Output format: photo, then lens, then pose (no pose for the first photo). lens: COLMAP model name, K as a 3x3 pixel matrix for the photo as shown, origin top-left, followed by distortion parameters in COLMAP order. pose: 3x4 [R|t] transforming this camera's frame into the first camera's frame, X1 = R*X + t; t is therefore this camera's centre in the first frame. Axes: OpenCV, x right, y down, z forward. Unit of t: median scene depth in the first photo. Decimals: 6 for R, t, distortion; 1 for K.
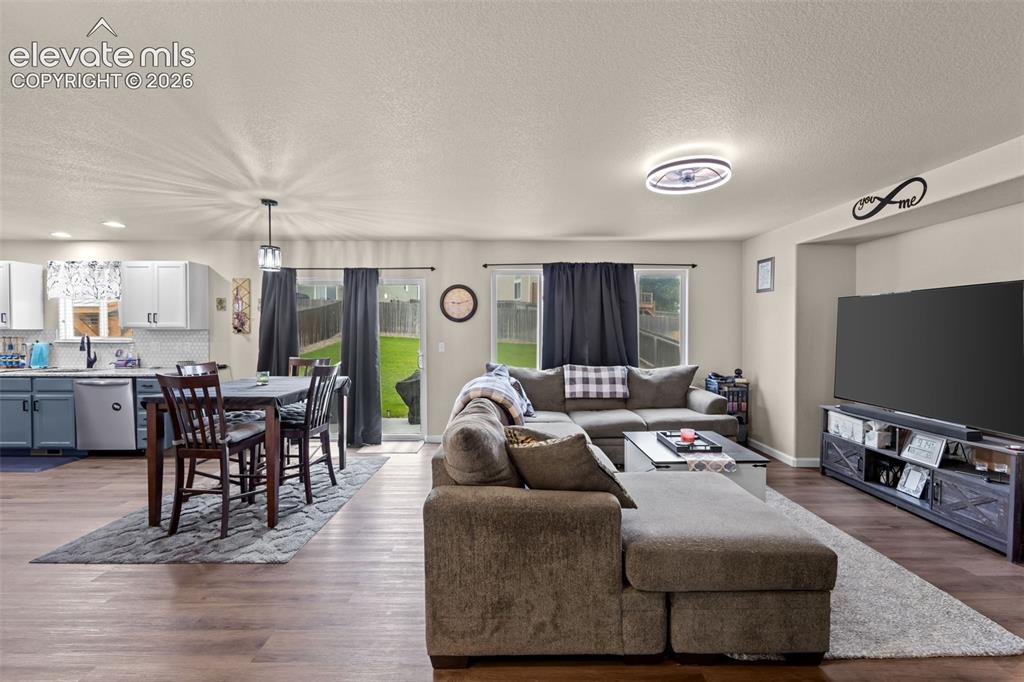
lens RADIAL K [[406.0, 0, 512.0], [0, 406.0, 341.0], [0, 0, 1]] dist [0.000898, 0.000095]
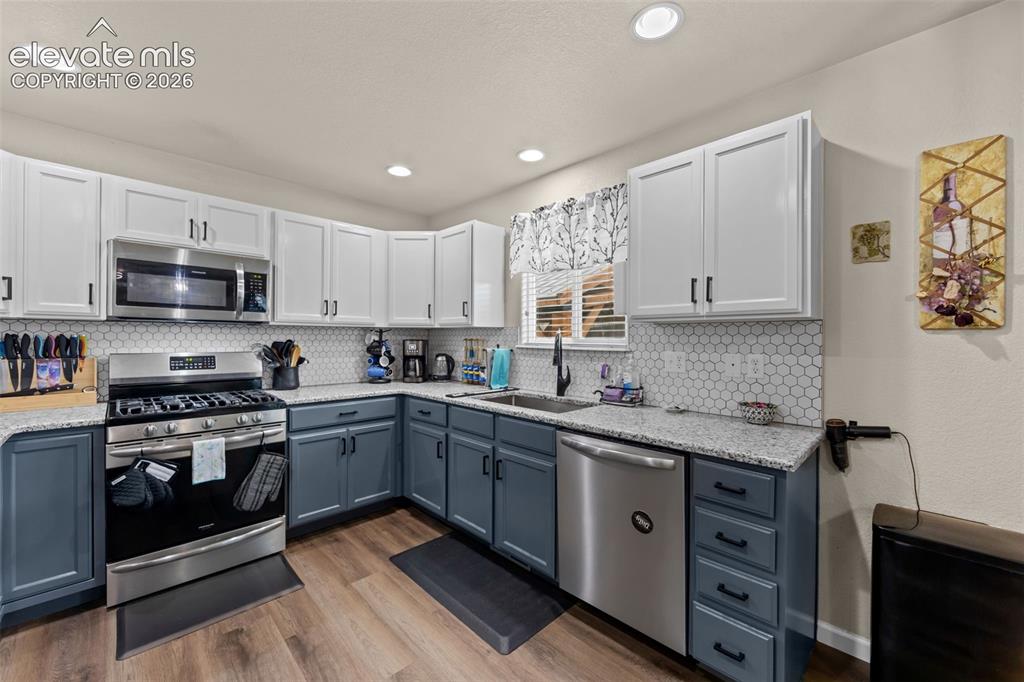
lens RADIAL K [[406.0, 0, 512.0], [0, 406.0, 341.0], [0, 0, 1]] dist [0.000898, 0.000095]
pose [[0.697796, 0.006790, -0.716264, -0.695743], [-0.014942, 0.999875, -0.005077, -0.003707], [0.716141, 0.014245, 0.697811, 0.570833]]
